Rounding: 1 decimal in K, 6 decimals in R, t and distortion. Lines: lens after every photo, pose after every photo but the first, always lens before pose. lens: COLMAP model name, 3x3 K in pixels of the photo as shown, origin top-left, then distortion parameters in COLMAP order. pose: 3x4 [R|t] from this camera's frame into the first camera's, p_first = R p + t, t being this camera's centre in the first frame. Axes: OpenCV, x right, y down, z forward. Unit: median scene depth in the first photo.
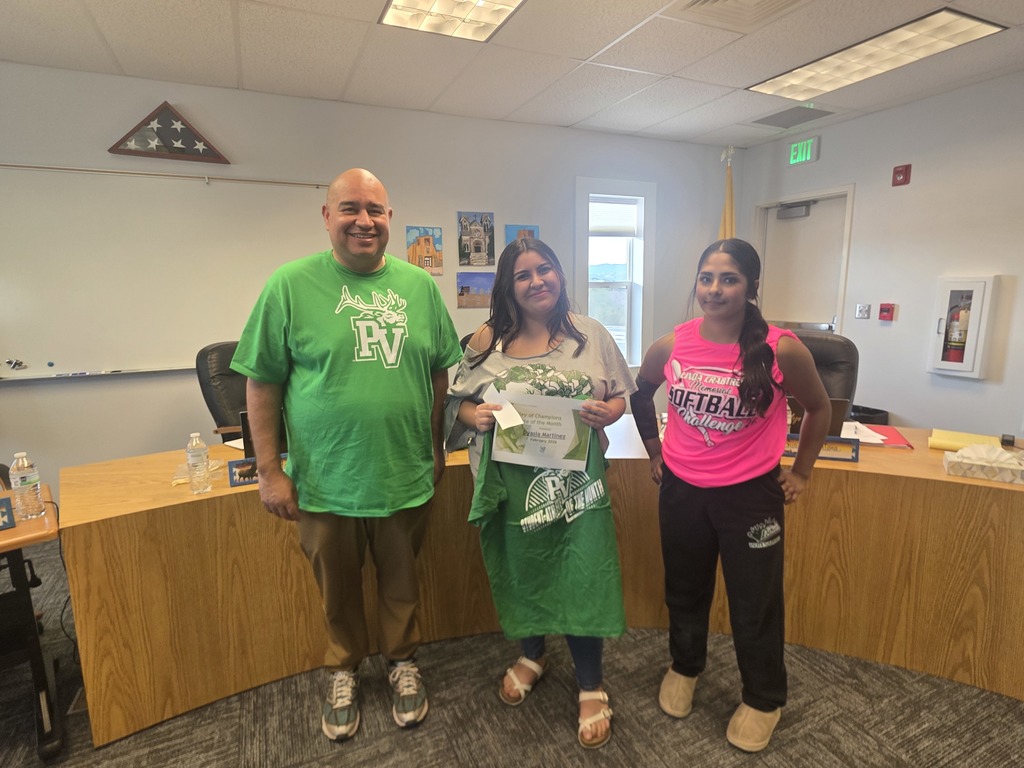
lens RADIAL K [[539.4, 0, 510.6], [0, 539.4, 383.1], [0, 0, 1]] dist [-0.002435, 0.002293]
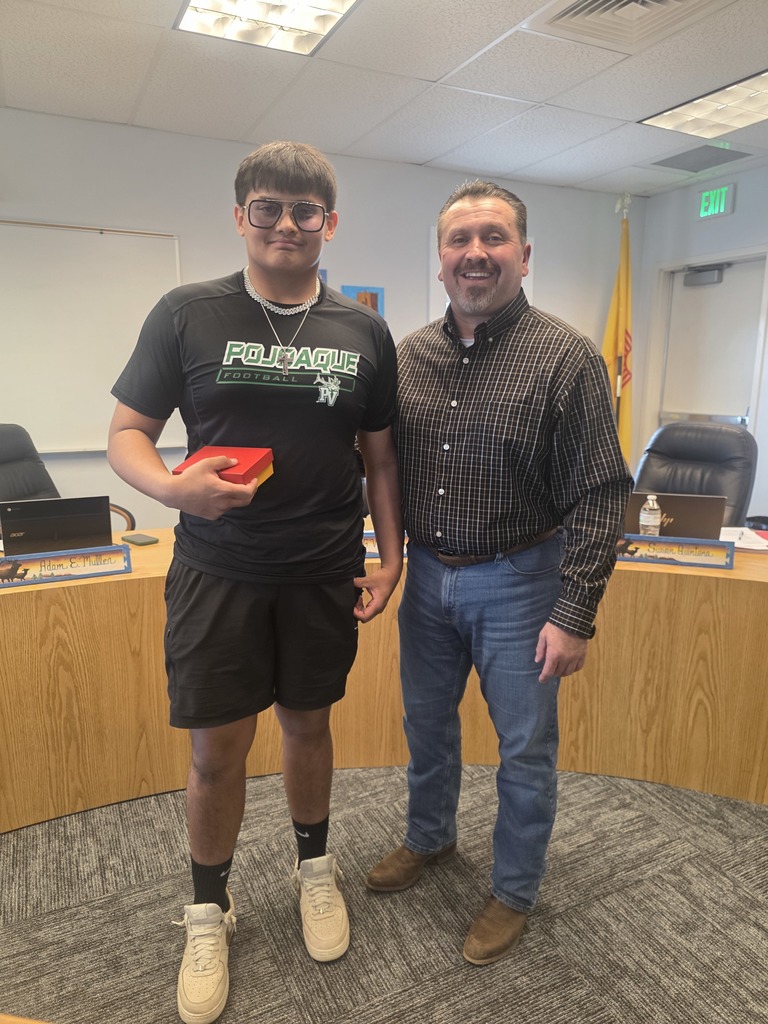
lens RADIAL K [[694.8, 0, 383.1], [0, 694.8, 511.1], [0, 0, 1]] dist [0.024238, -0.021386]
pose [[0.999624, 0.011903, 0.024690, 0.065491], [-0.012397, 0.999724, 0.019933, 0.040102], [-0.024446, -0.020231, 0.999496, -0.092411]]
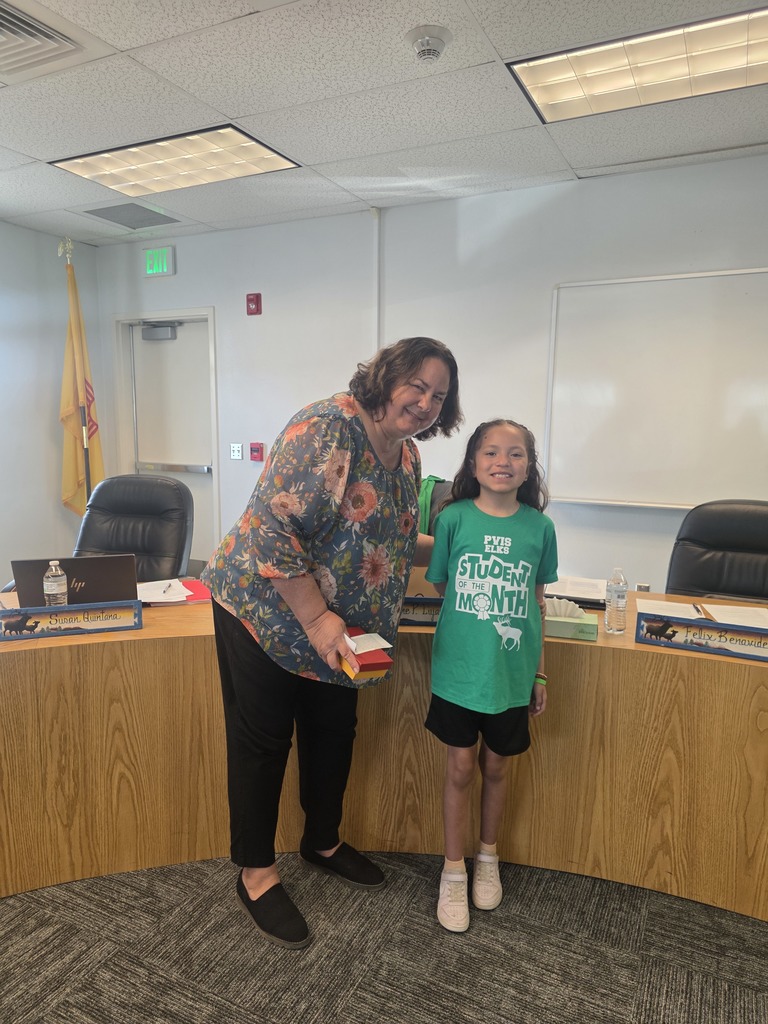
lens RADIAL K [[685.5, 0, 384.7], [0, 685.5, 517.6], [0, 0, 1]] dist [0.041973, -0.032496]
pose [[0.782326, -0.062877, 0.619687, 0.300022], [0.089165, 0.995950, -0.011511, 0.023080], [-0.616454, 0.064260, 0.784765, -0.074621]]
